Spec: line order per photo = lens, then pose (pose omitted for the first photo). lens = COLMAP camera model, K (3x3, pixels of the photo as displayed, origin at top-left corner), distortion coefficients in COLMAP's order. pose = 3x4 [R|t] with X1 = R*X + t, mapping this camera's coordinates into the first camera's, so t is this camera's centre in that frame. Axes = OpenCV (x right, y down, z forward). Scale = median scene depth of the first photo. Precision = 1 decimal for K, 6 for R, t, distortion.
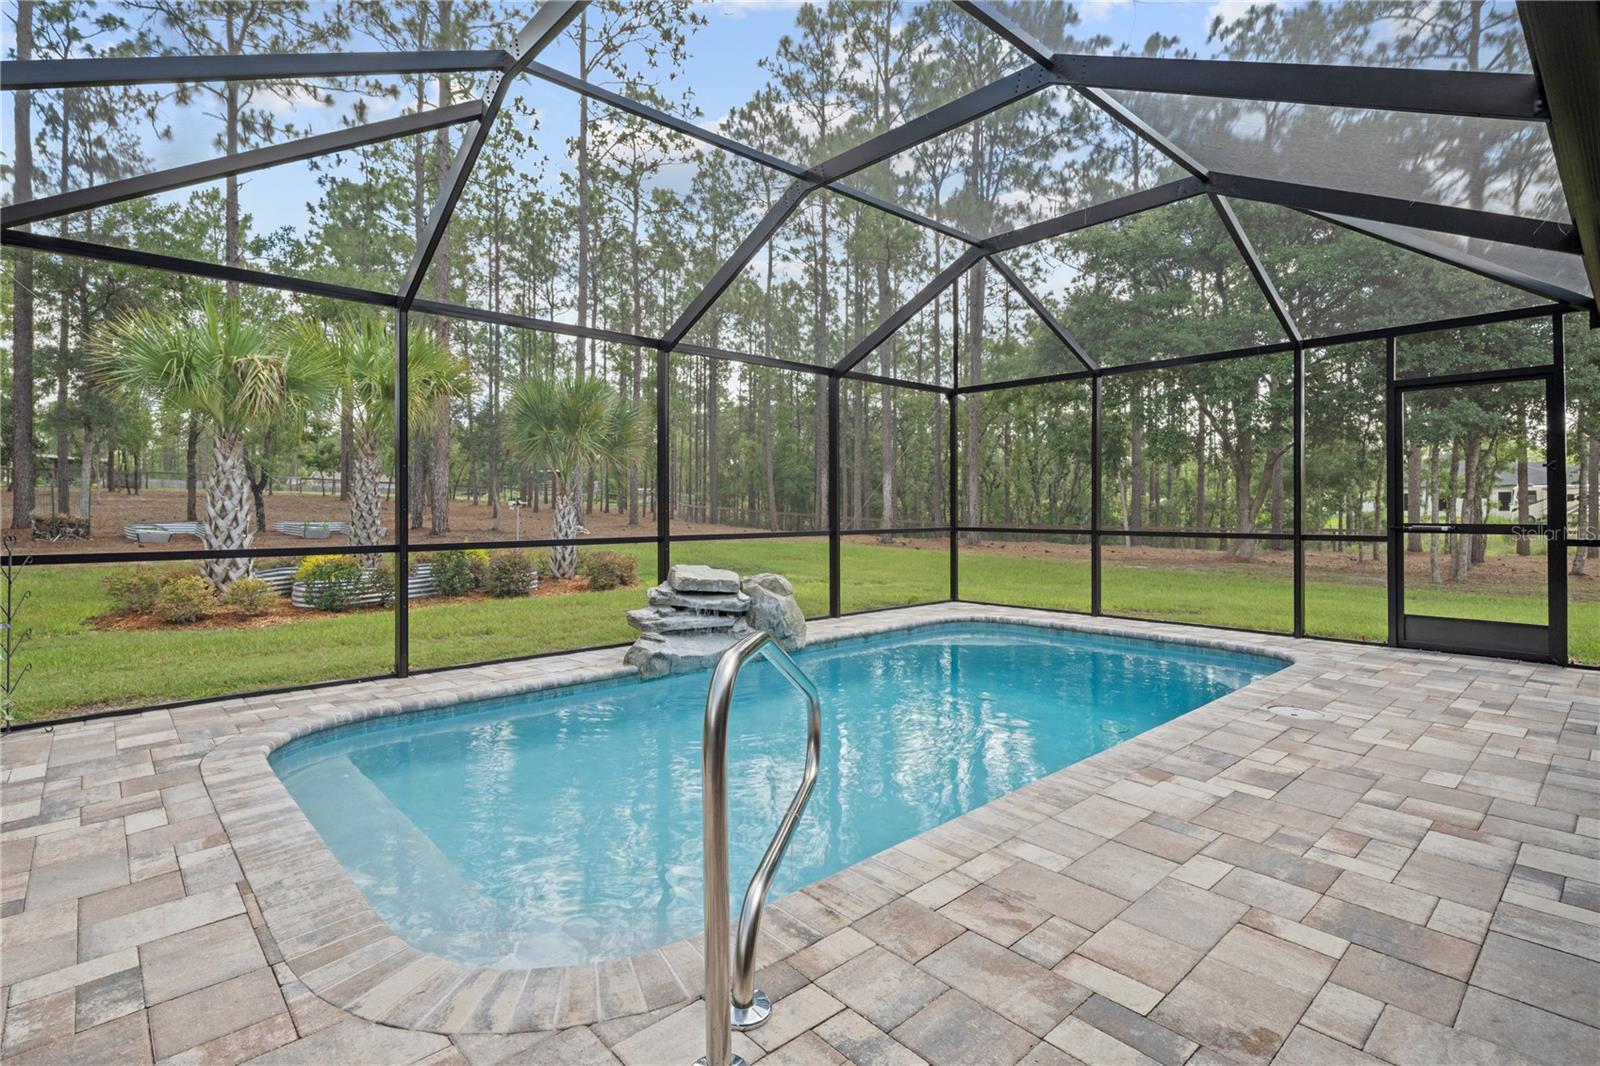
lens RADIAL K [[776.2, 0, 800.5], [0, 776.2, 537.9], [0, 0, 1]] dist [0.001831, -0.000010]
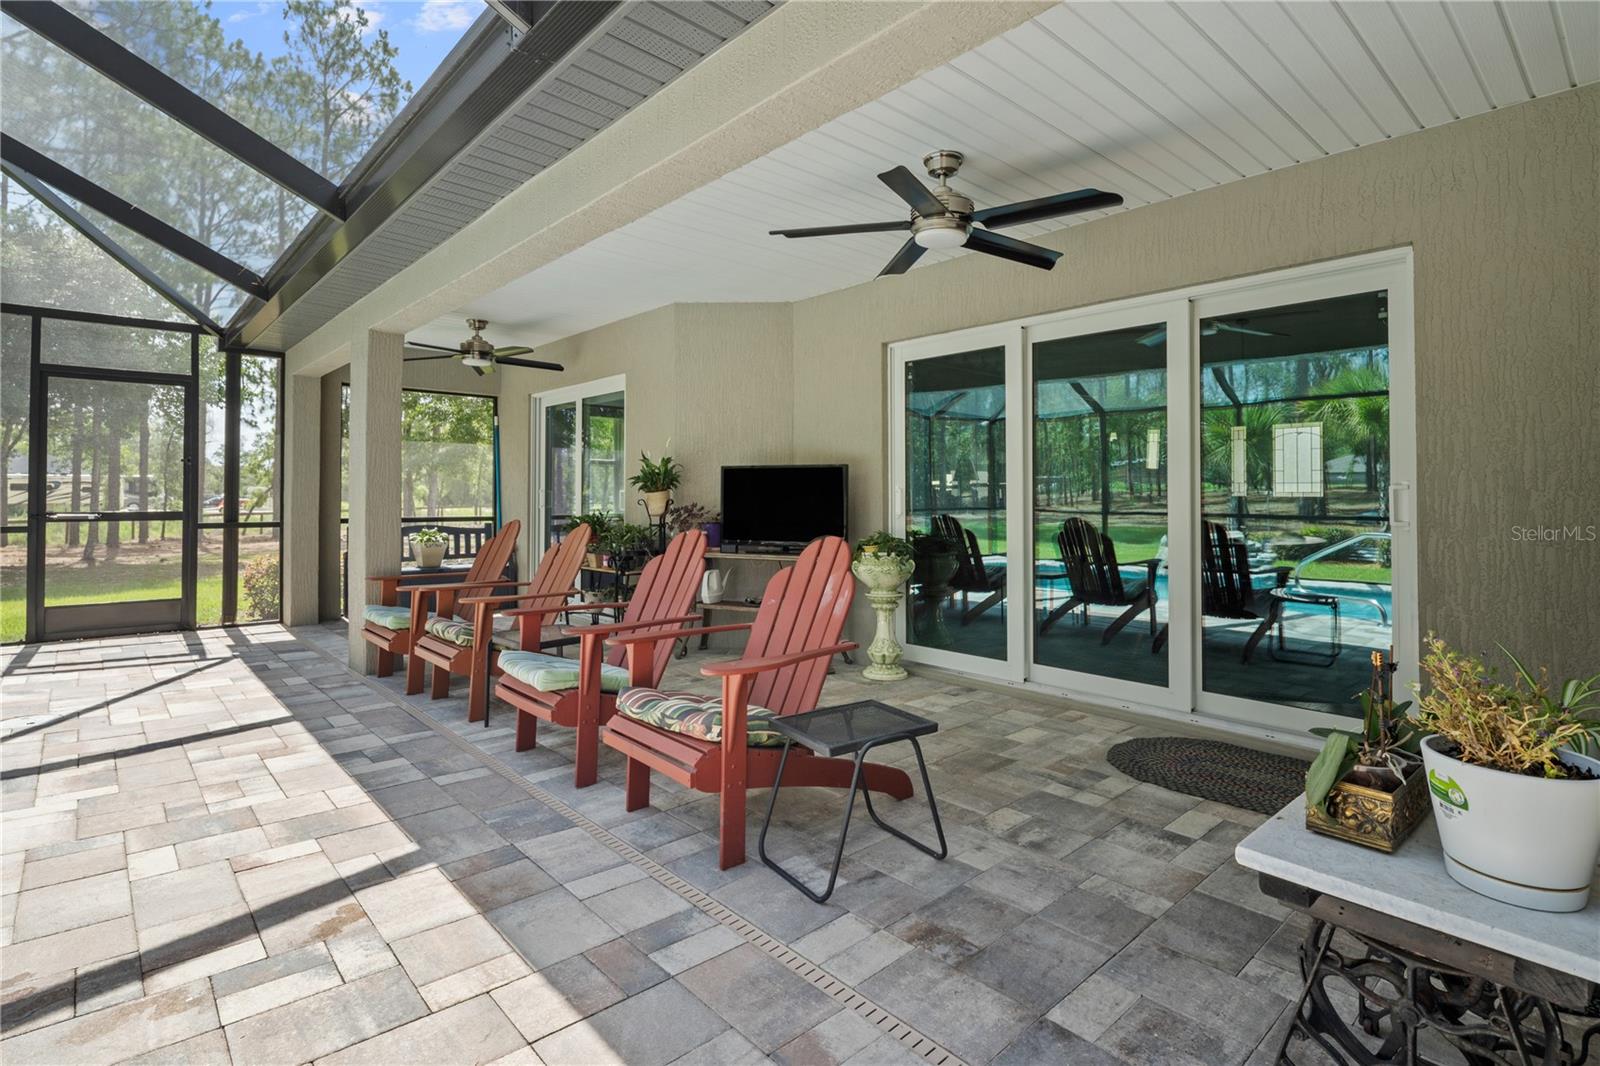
lens RADIAL K [[776.2, 0, 794.0], [0, 776.2, 488.5], [0, 0, 1]] dist [0.001831, -0.000010]
pose [[0.008569, 0.015471, 0.999844, -0.434267], [0.036979, 0.999191, -0.015778, 0.001971], [-0.999279, 0.037108, 0.007990, 0.153679]]
